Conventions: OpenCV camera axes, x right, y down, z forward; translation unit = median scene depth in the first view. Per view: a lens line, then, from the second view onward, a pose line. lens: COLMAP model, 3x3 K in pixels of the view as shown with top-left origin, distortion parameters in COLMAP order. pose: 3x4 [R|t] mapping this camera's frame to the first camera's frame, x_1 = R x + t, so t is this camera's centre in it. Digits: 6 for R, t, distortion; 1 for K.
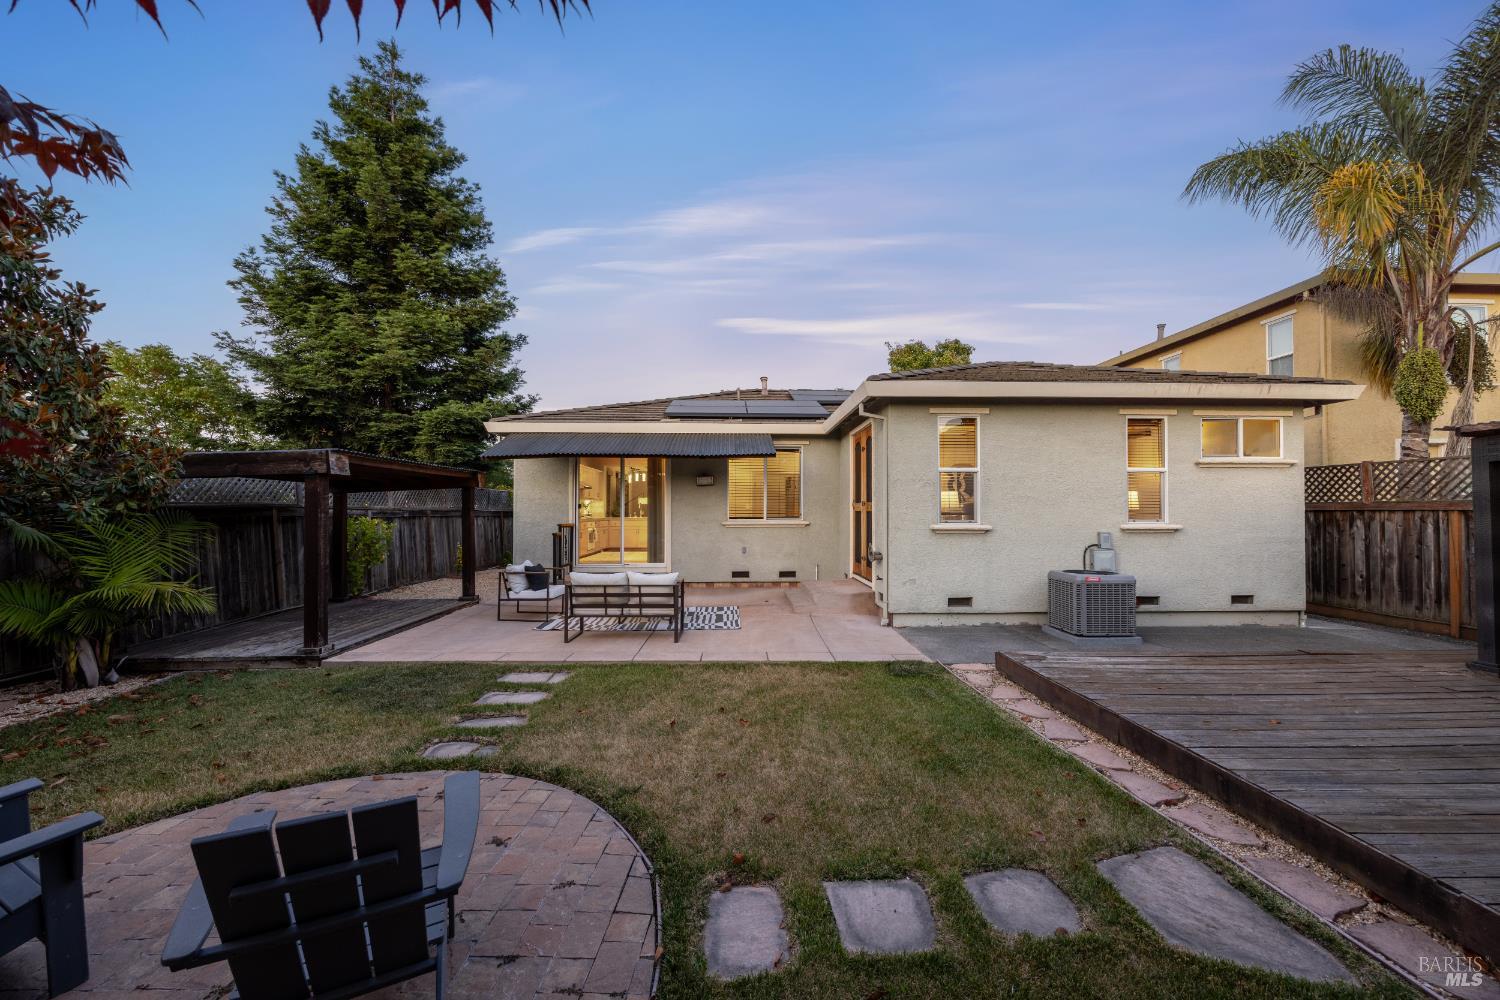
lens RADIAL K [[569.9, 0, 765.9], [0, 569.9, 520.0], [0, 0, 1]] dist [0.000001, -0.000655]
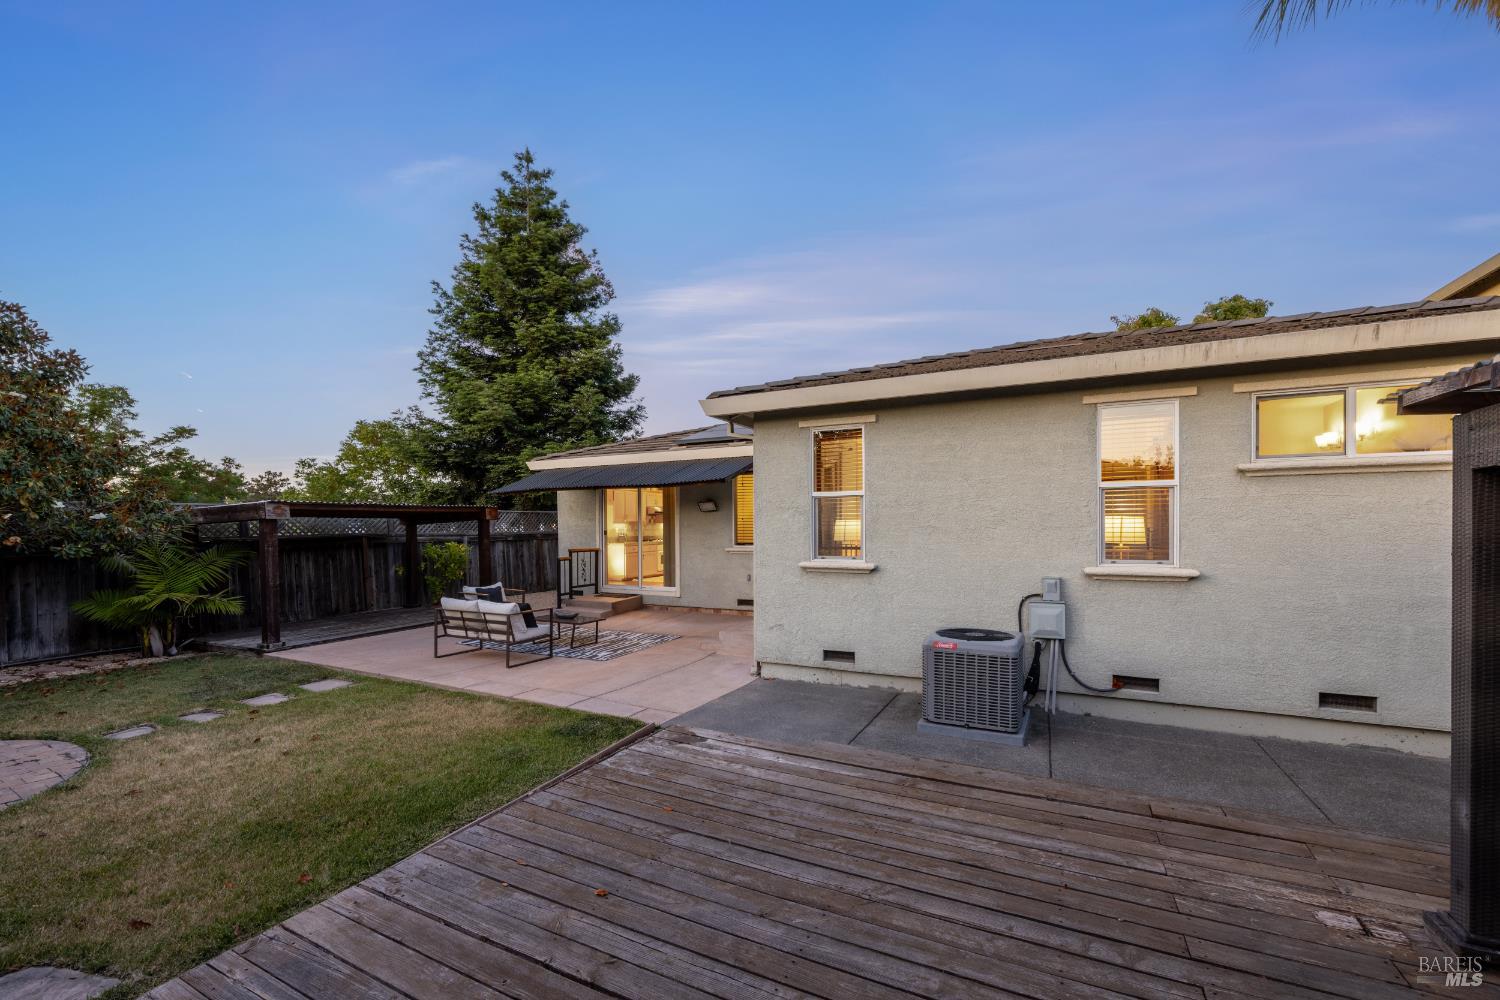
lens RADIAL K [[569.9, 0, 792.1], [0, 569.9, 547.8], [0, 0, 1]] dist [0.000001, -0.000655]
pose [[0.892394, 0.014372, -0.451028, 0.544644], [-0.001930, 0.999605, 0.028033, -0.028786], [0.451253, -0.024146, 0.892069, 0.193266]]
